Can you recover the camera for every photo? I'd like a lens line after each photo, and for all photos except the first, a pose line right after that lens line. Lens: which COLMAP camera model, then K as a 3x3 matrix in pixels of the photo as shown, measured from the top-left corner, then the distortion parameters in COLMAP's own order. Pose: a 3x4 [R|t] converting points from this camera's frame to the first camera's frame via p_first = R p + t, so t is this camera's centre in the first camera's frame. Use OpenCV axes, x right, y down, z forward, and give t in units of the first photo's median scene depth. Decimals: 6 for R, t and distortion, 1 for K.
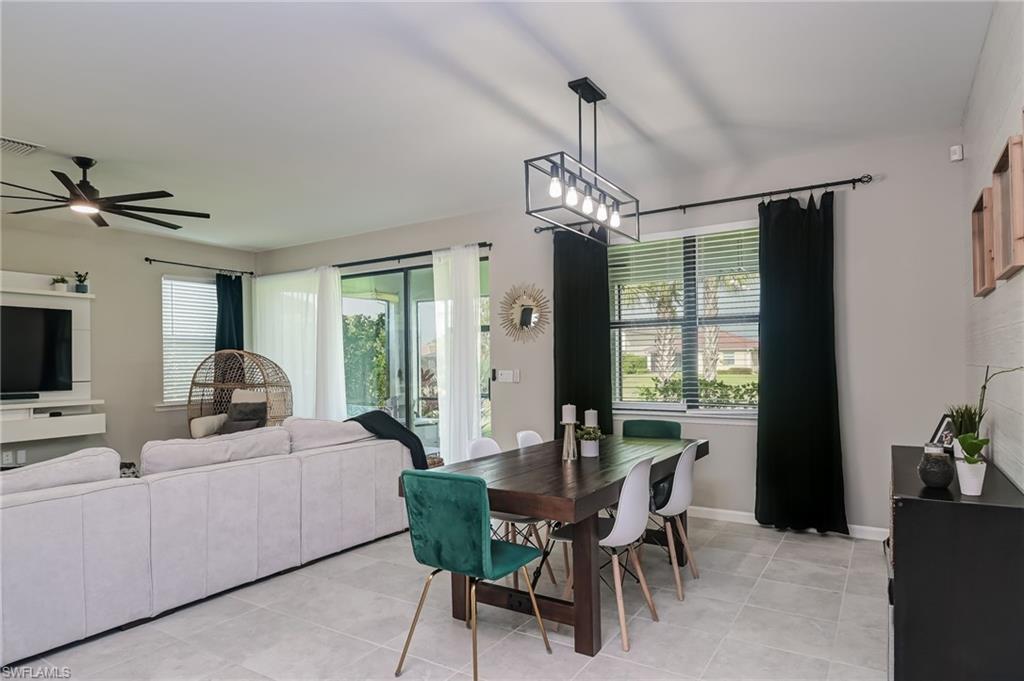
lens RADIAL K [[599.2, 0, 510.9], [0, 599.2, 363.9], [0, 0, 1]] dist [0.018660, -0.000895]
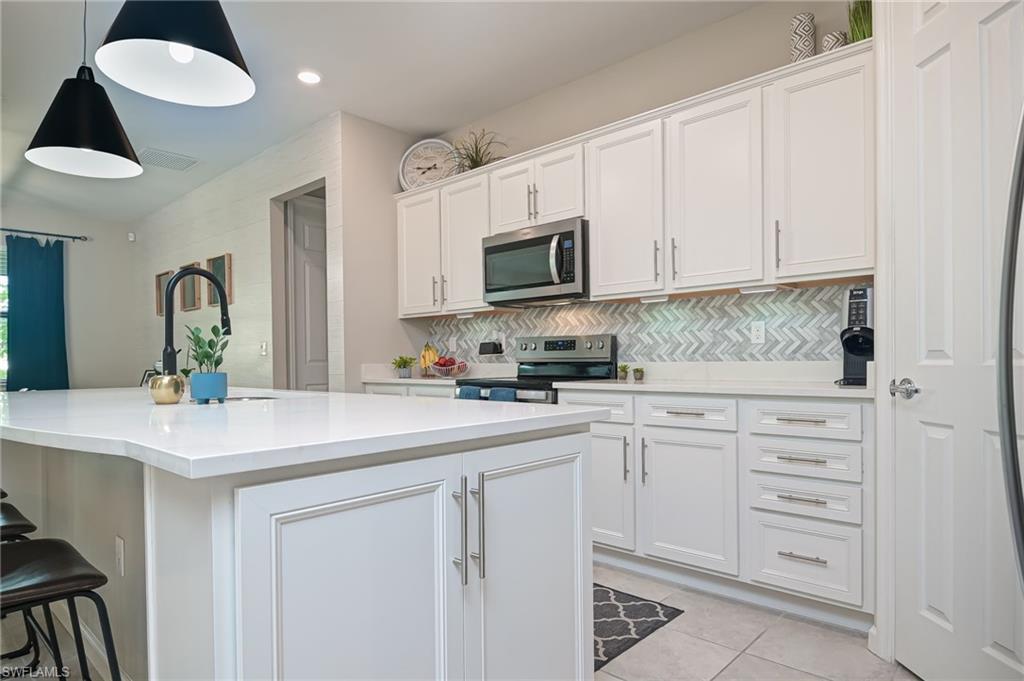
lens RADIAL K [[599.2, 0, 510.9], [0, 599.2, 363.9], [0, 0, 1]] dist [0.018660, -0.000895]
pose [[0.188238, 0.003613, 0.982117, -0.606886], [0.008985, 0.999945, -0.005401, 0.046182], [-0.982082, 0.009841, 0.188195, -0.349605]]
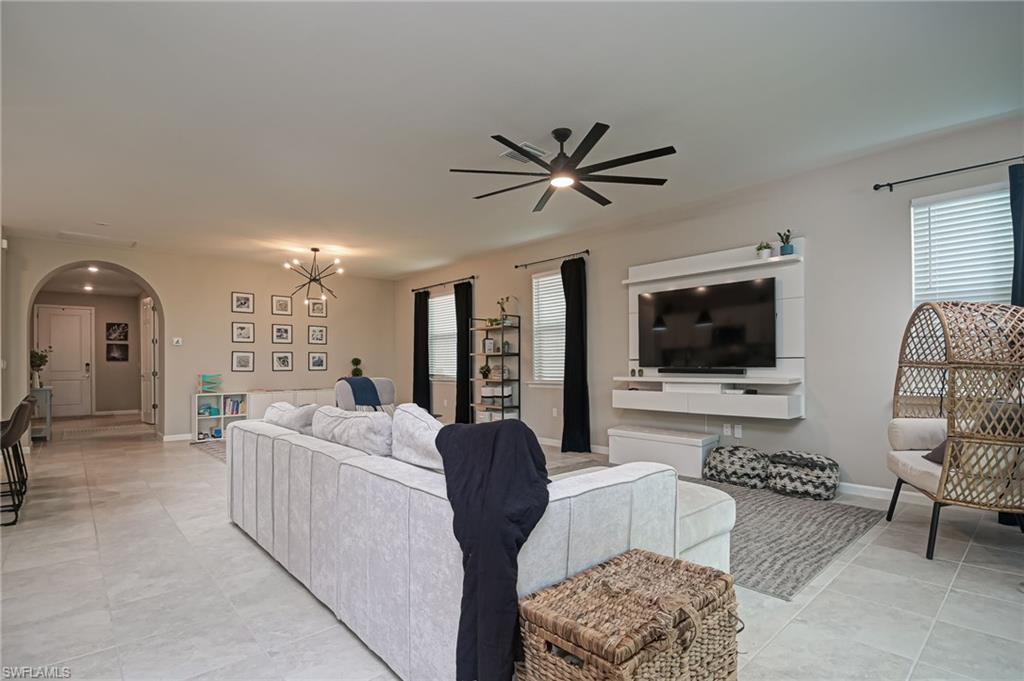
lens RADIAL K [[494.2, 0, 511.7], [0, 494.2, 367.6], [0, 0, 1]] dist [0.001531, -0.014711]
pose [[-0.259473, 0.020885, -0.965524, 0.082615], [0.010850, 0.999766, 0.018710, 0.027400], [0.965689, -0.005621, -0.259639, 0.843206]]
